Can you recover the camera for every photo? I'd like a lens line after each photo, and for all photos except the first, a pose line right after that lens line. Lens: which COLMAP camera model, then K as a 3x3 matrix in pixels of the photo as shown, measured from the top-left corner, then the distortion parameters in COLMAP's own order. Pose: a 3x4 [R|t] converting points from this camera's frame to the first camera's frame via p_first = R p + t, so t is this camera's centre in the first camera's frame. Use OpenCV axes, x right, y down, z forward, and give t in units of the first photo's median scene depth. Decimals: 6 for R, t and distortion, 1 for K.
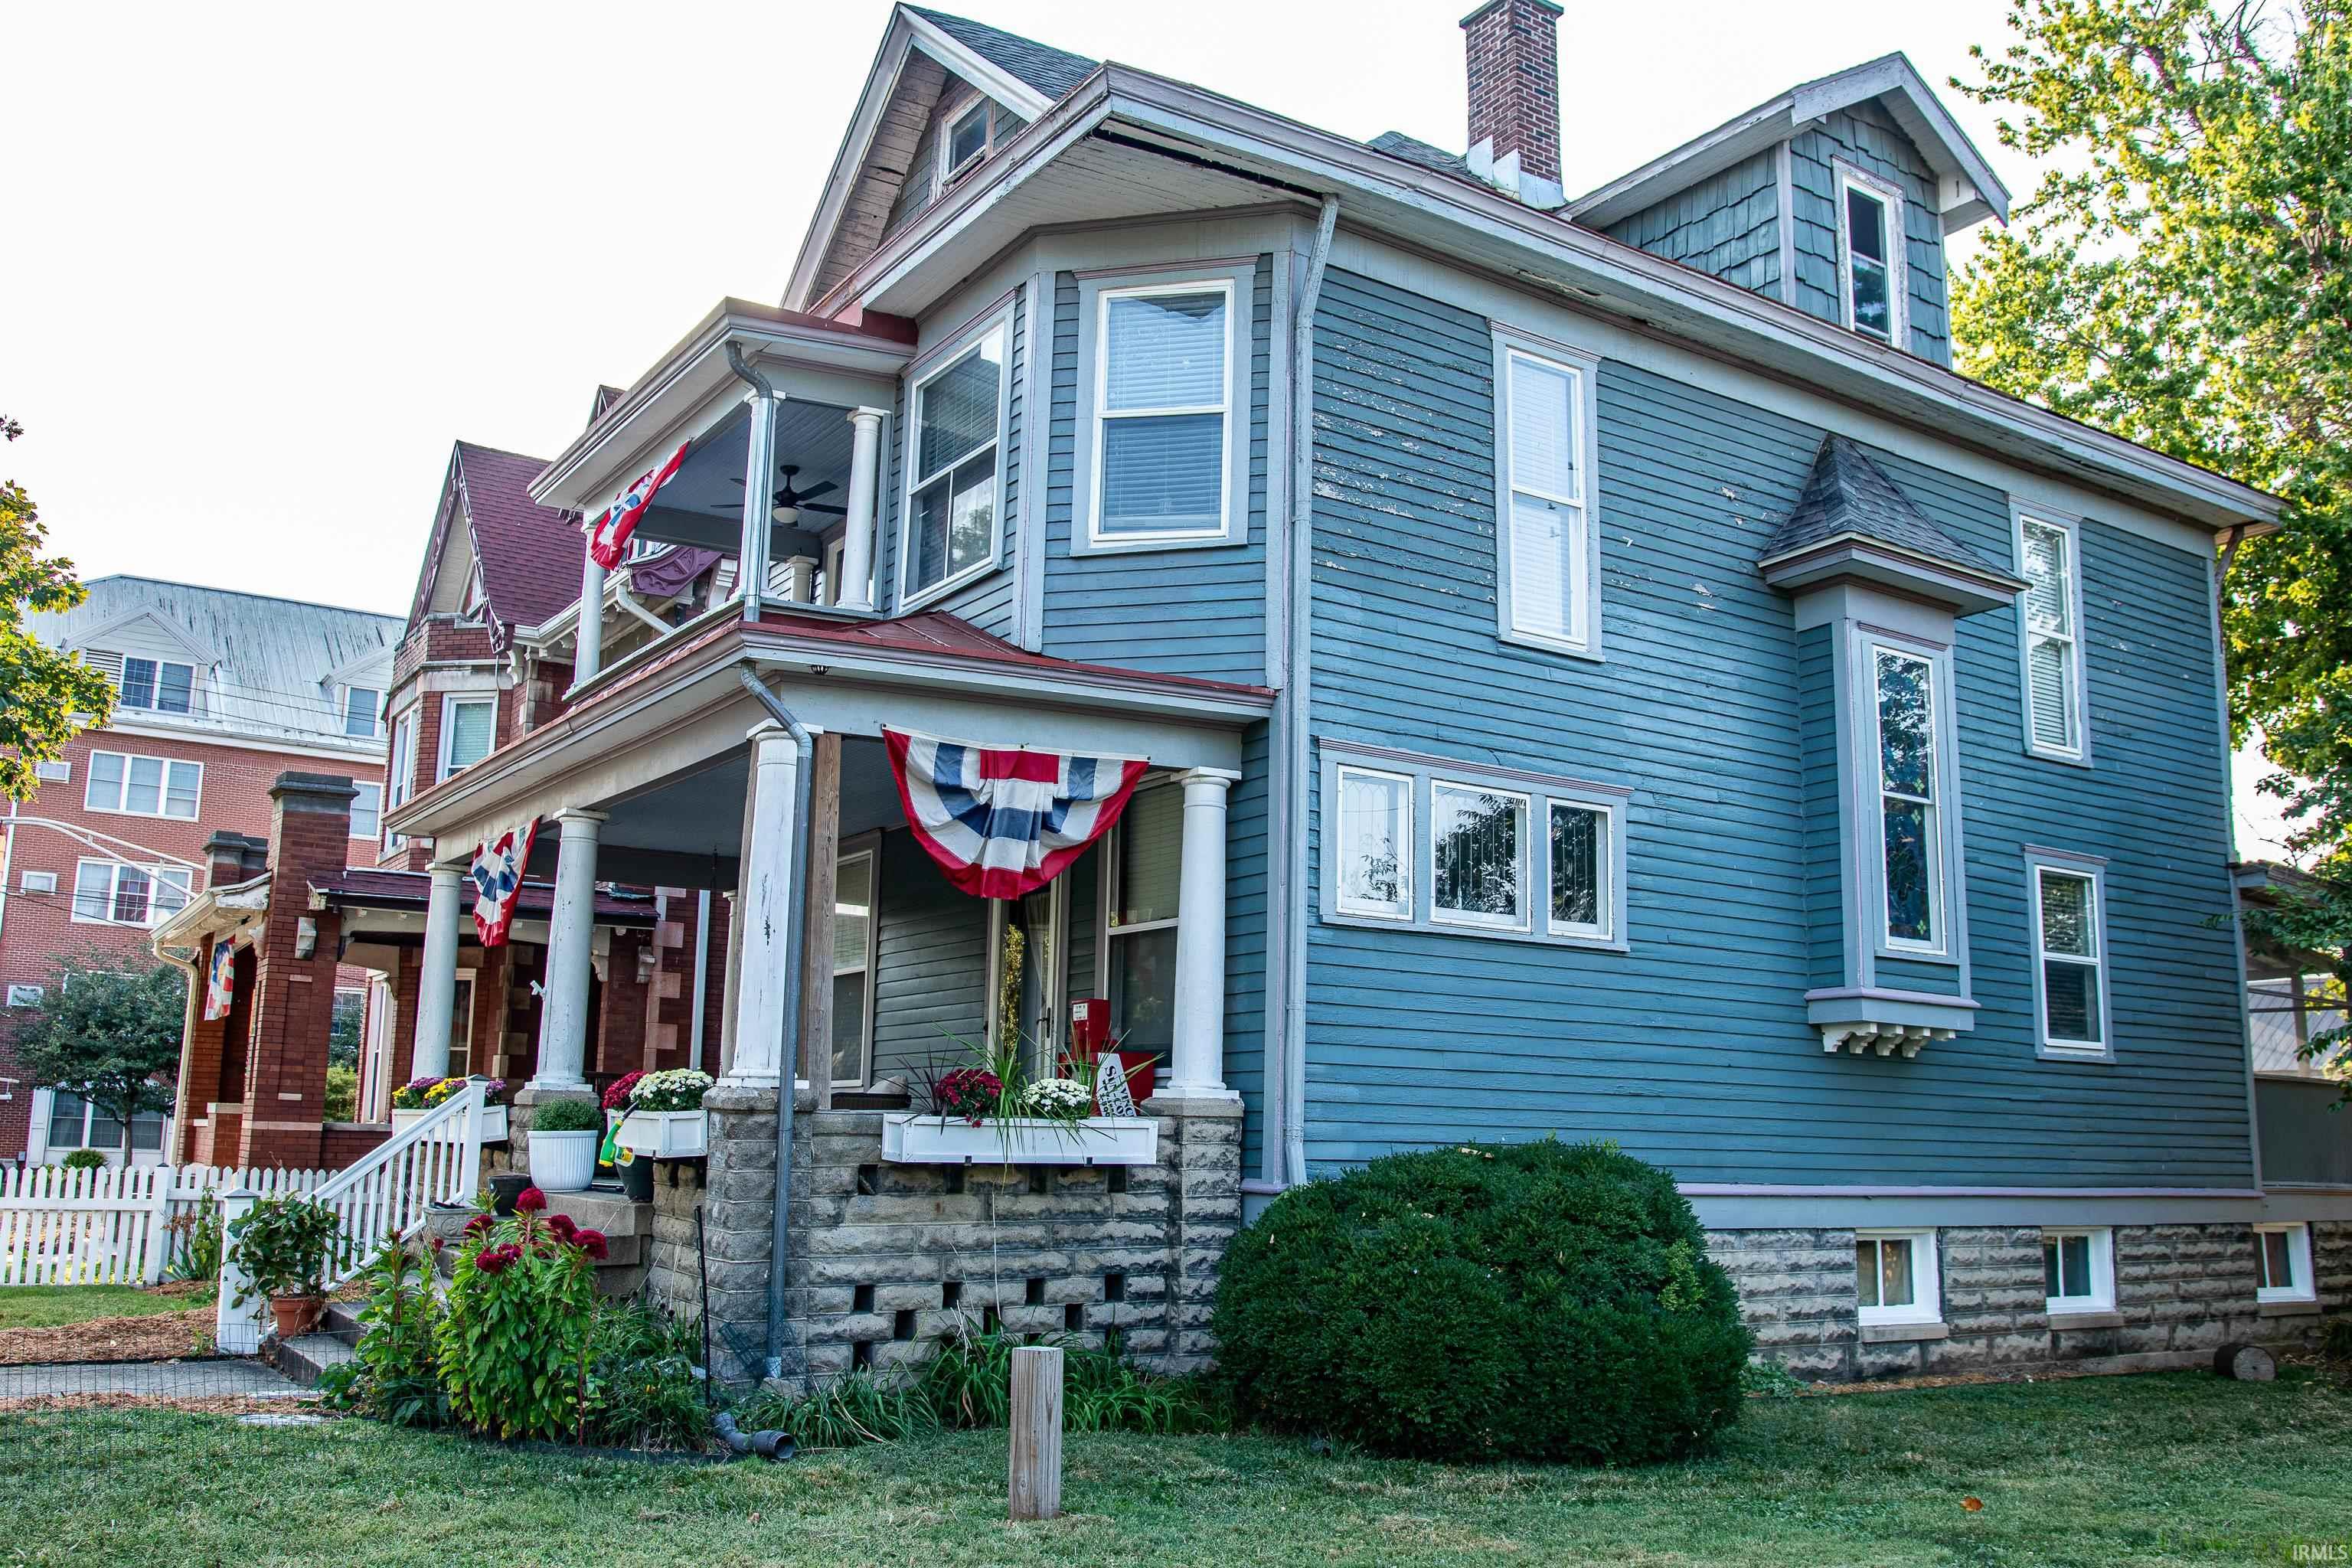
lens RADIAL K [[1926.2, 0, 1176.0], [0, 1926.2, 784.0], [0, 0, 1]] dist [-0.080379, 0.092564]
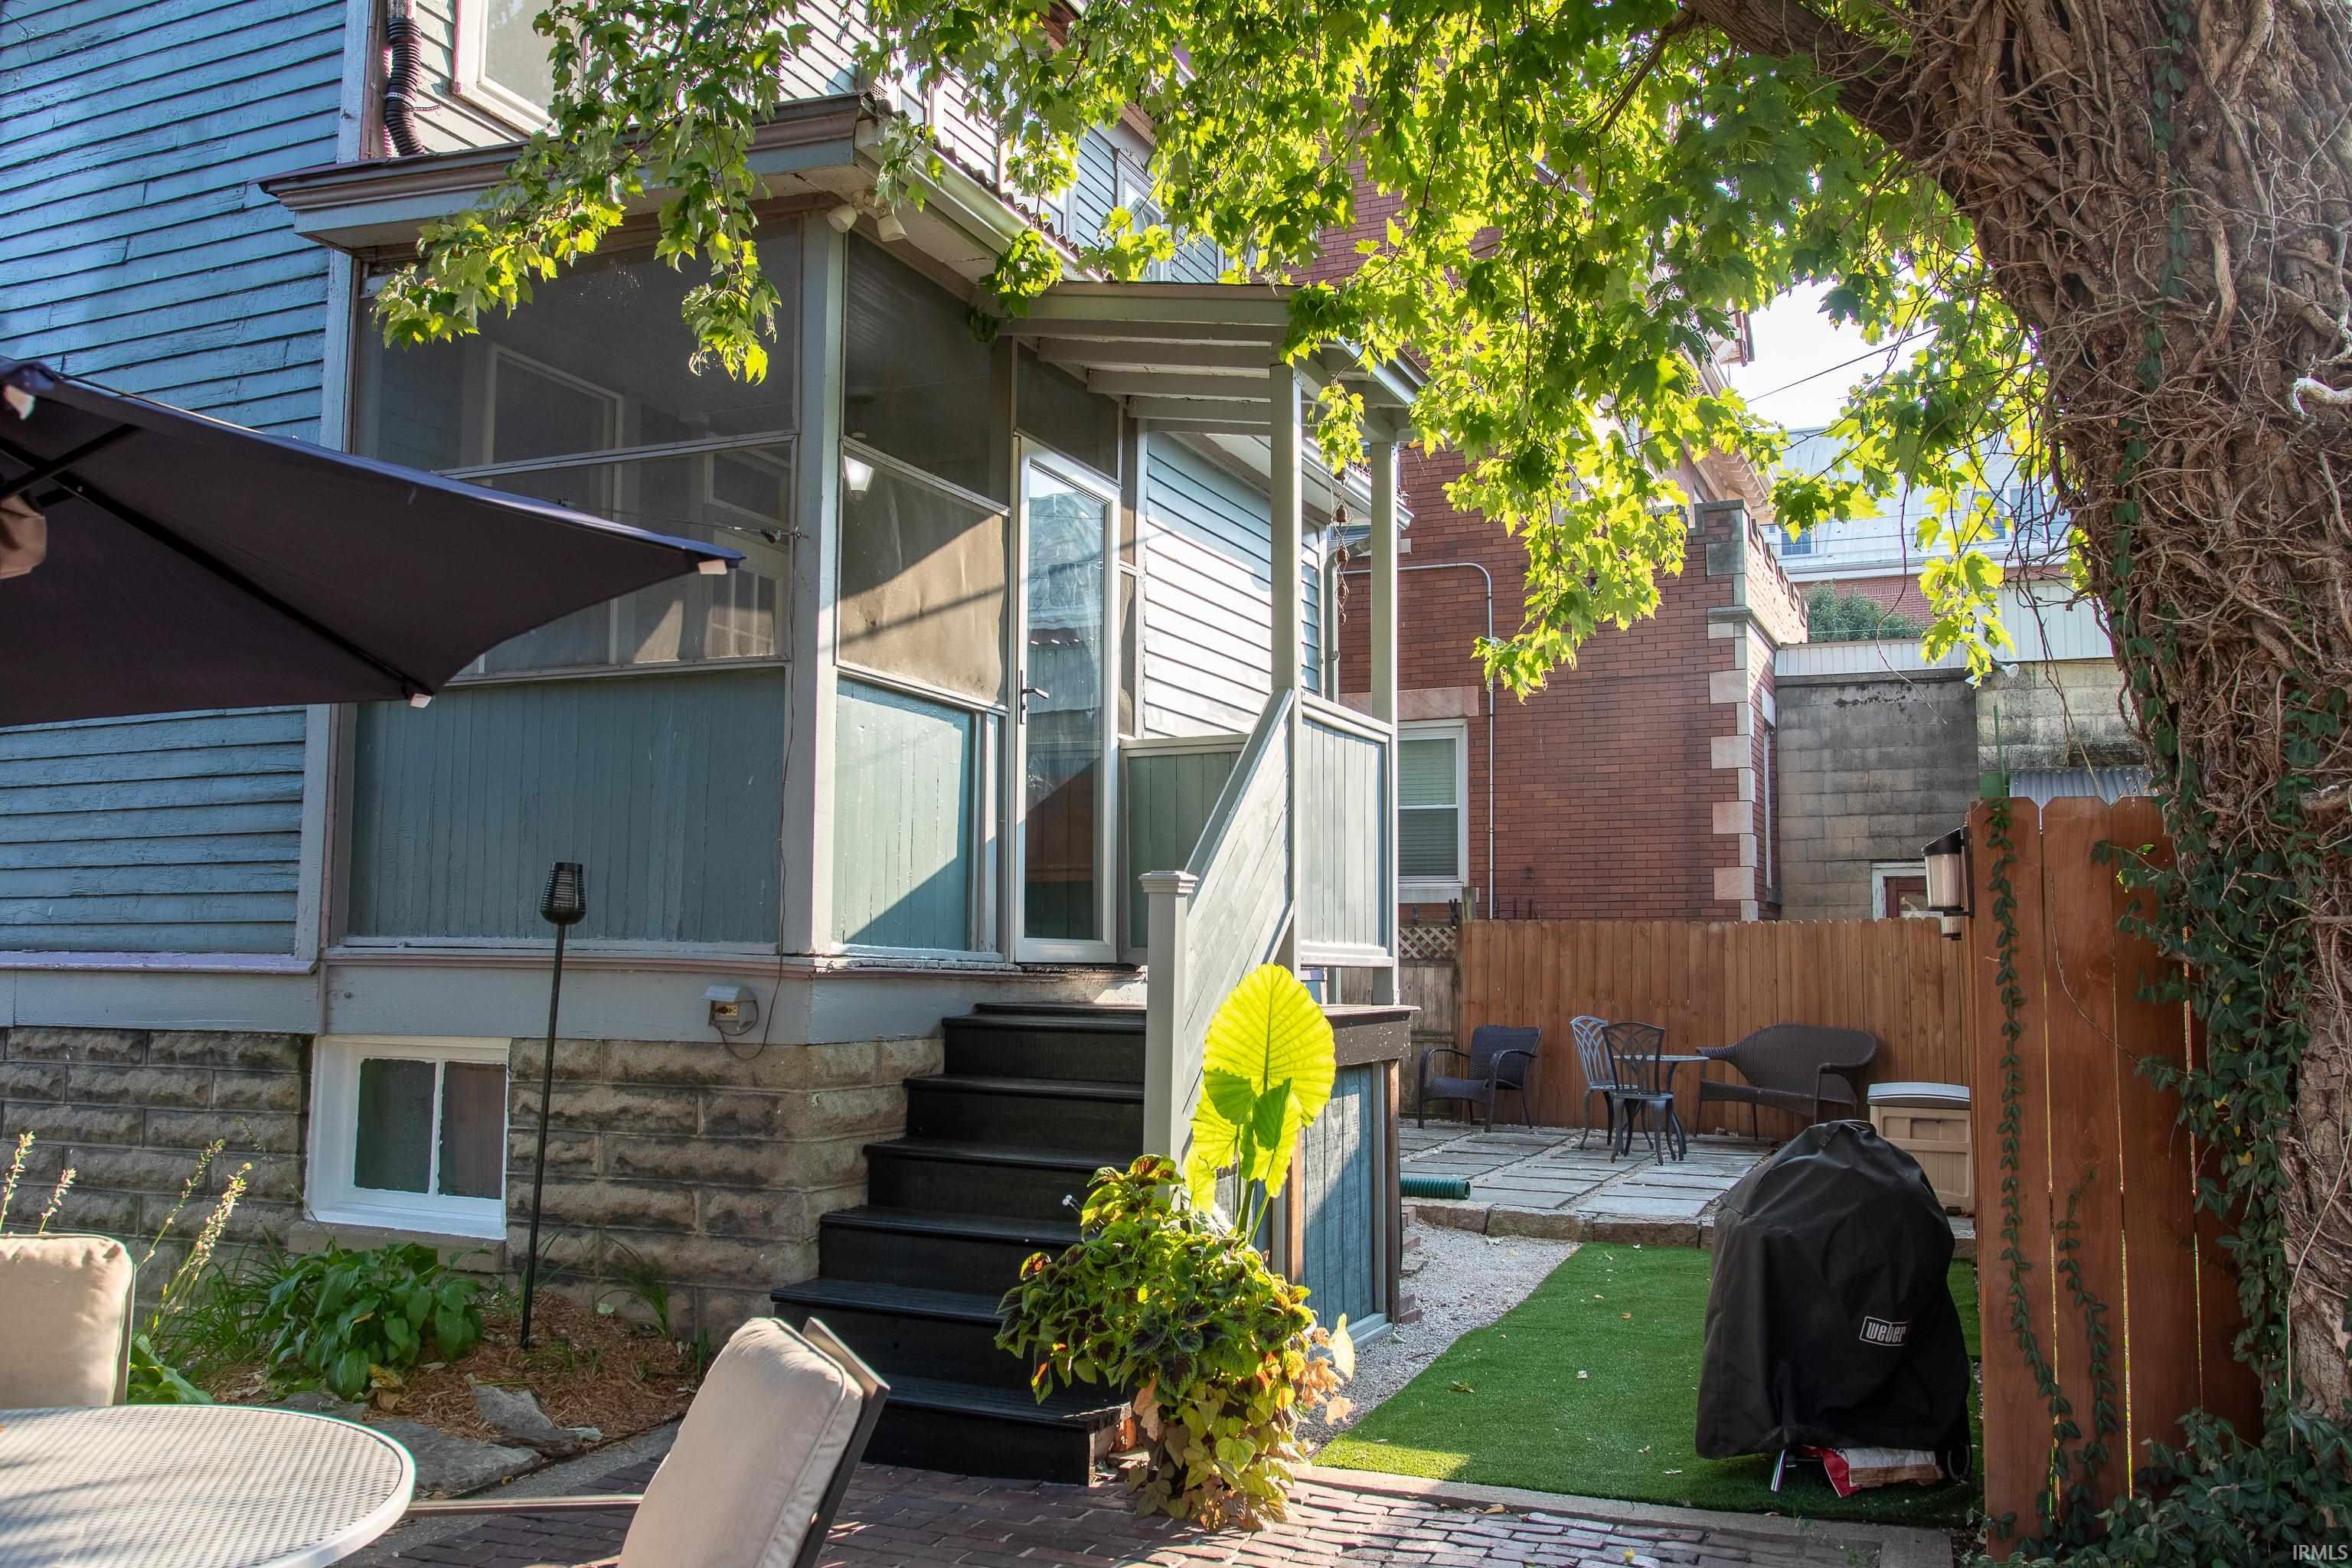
lens RADIAL K [[1926.2, 0, 1176.0], [0, 1926.2, 784.0], [0, 0, 1]] dist [-0.080379, 0.092564]
pose [[0.547474, -0.116584, -0.828662, 1.052625], [0.151671, 0.987671, -0.038750, 0.228271], [0.822963, -0.104469, 0.558407, 0.952613]]
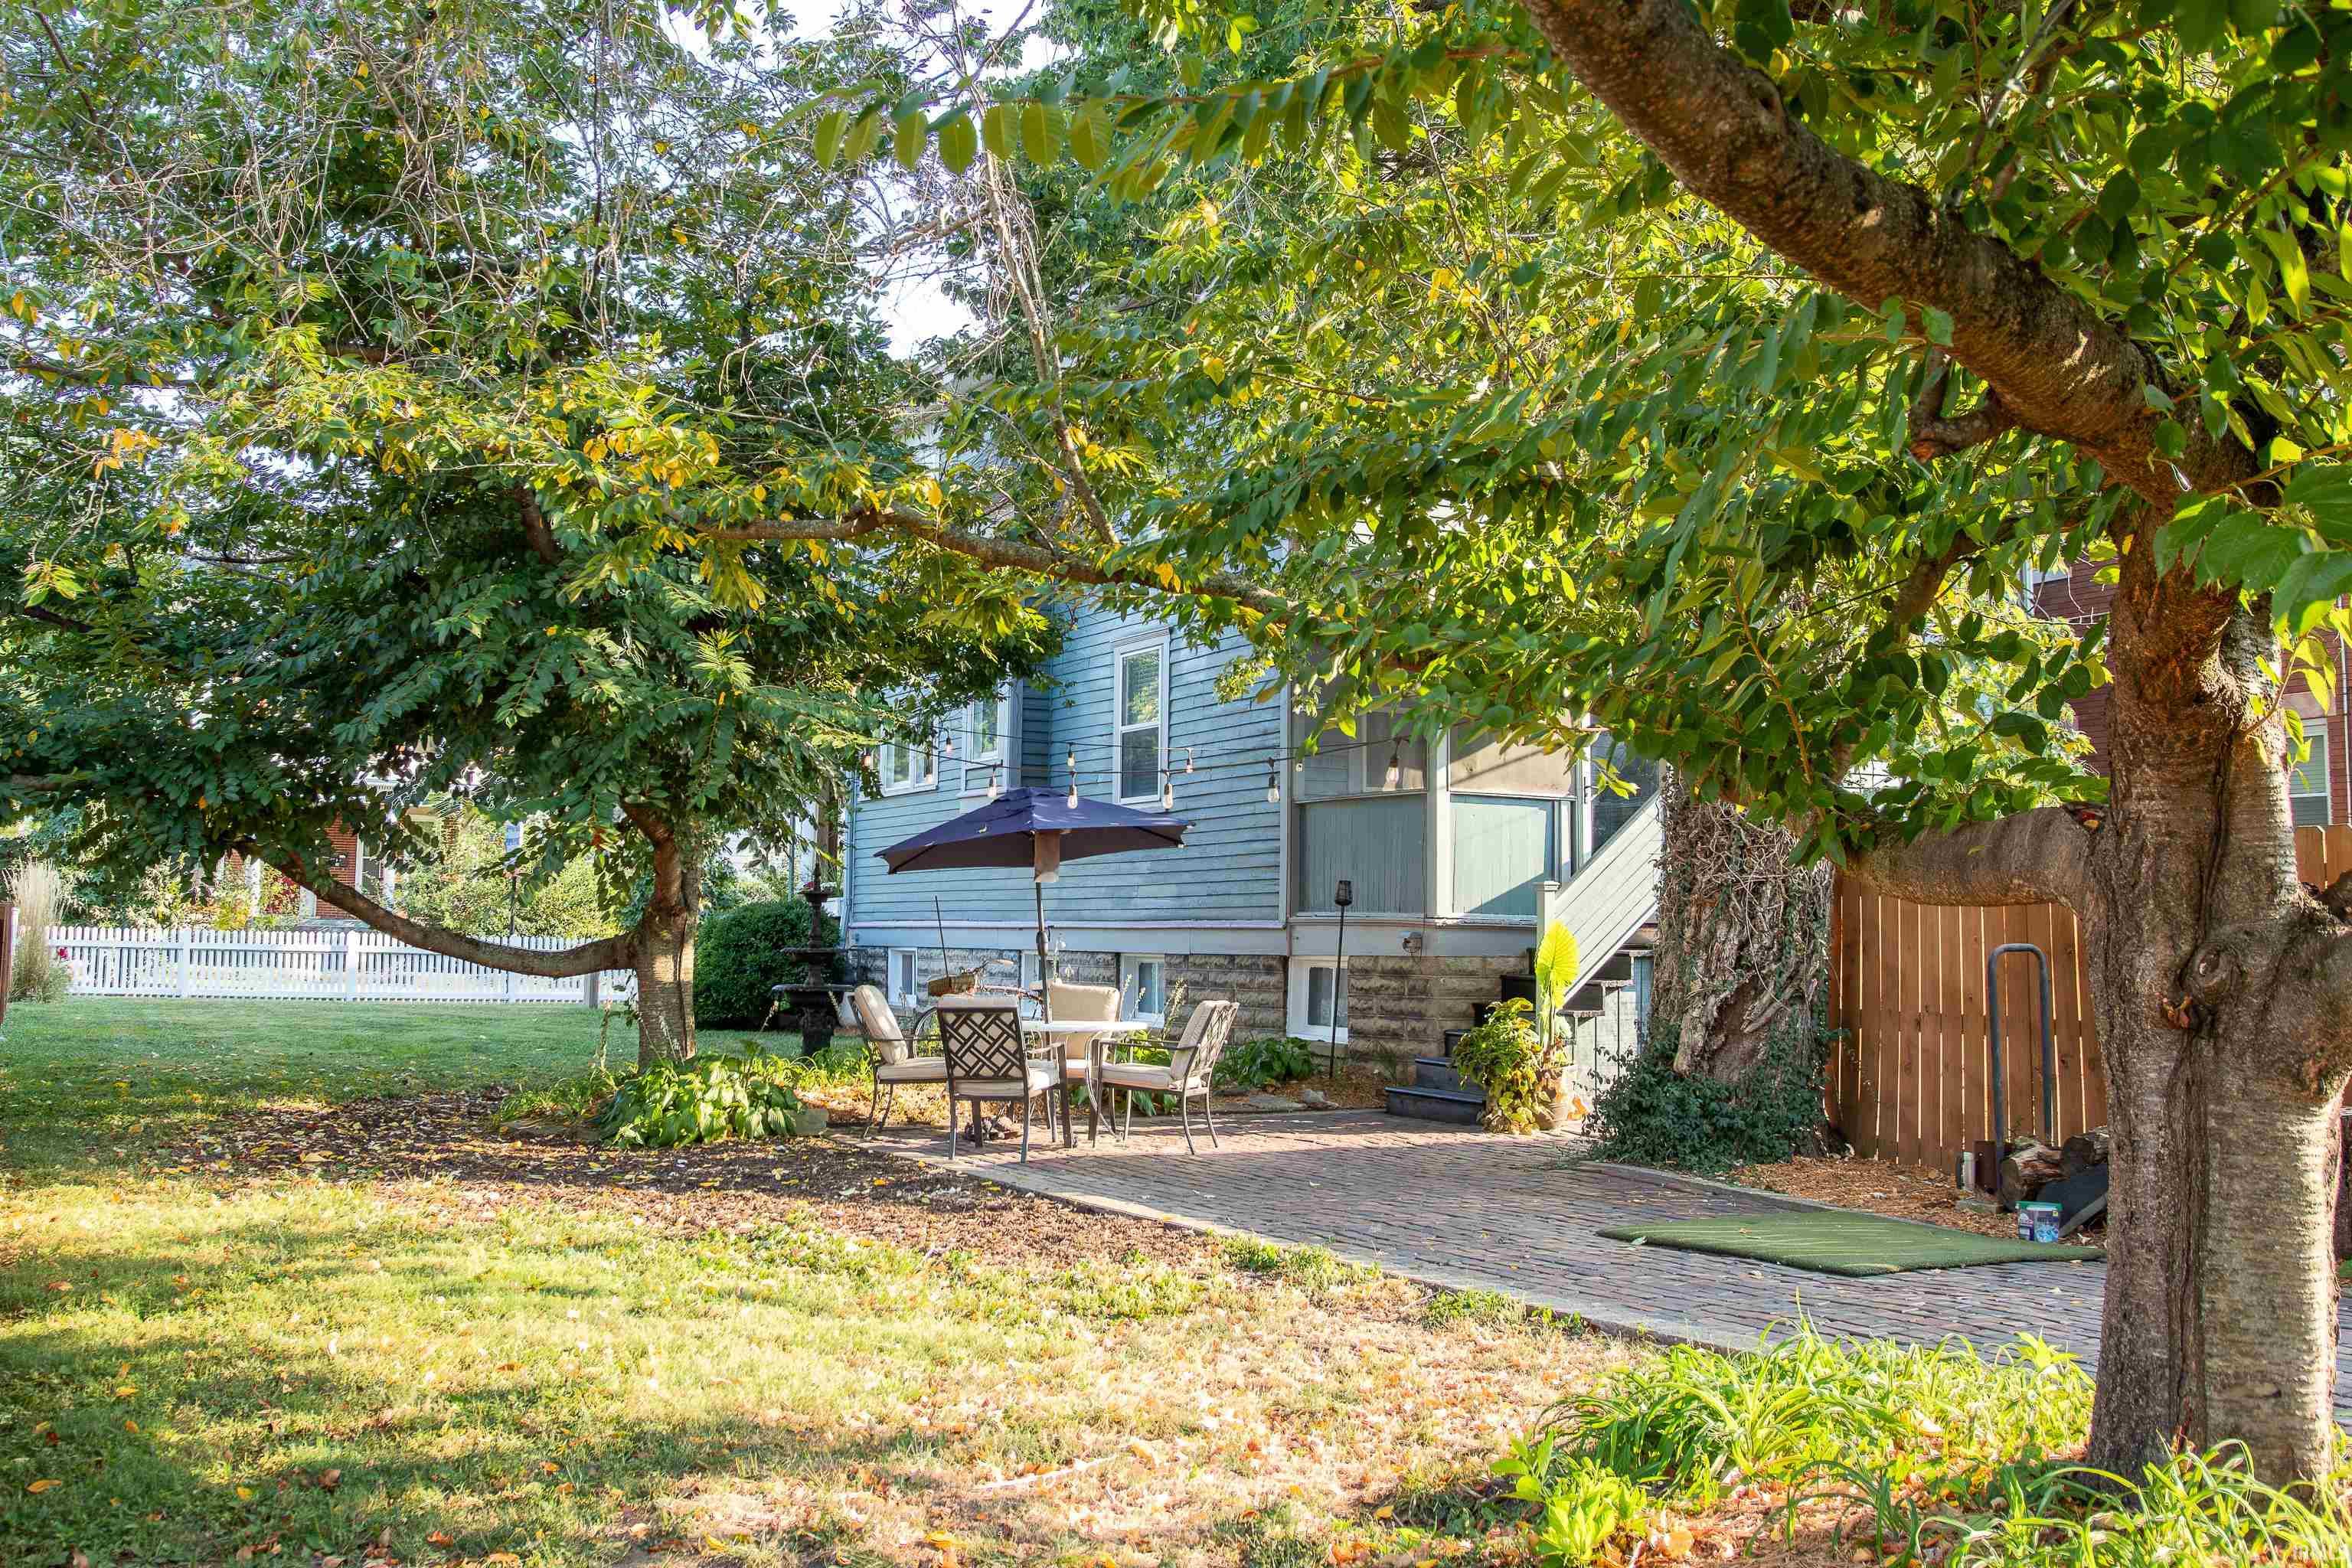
lens RADIAL K [[1926.2, 0, 1176.0], [0, 1926.2, 784.0], [0, 0, 1]] dist [-0.080379, 0.092564]
pose [[-0.091196, -0.121516, -0.988391, 1.574540], [0.146051, 0.980162, -0.133980, 0.275539], [0.985065, -0.156574, -0.071640, 1.054533]]
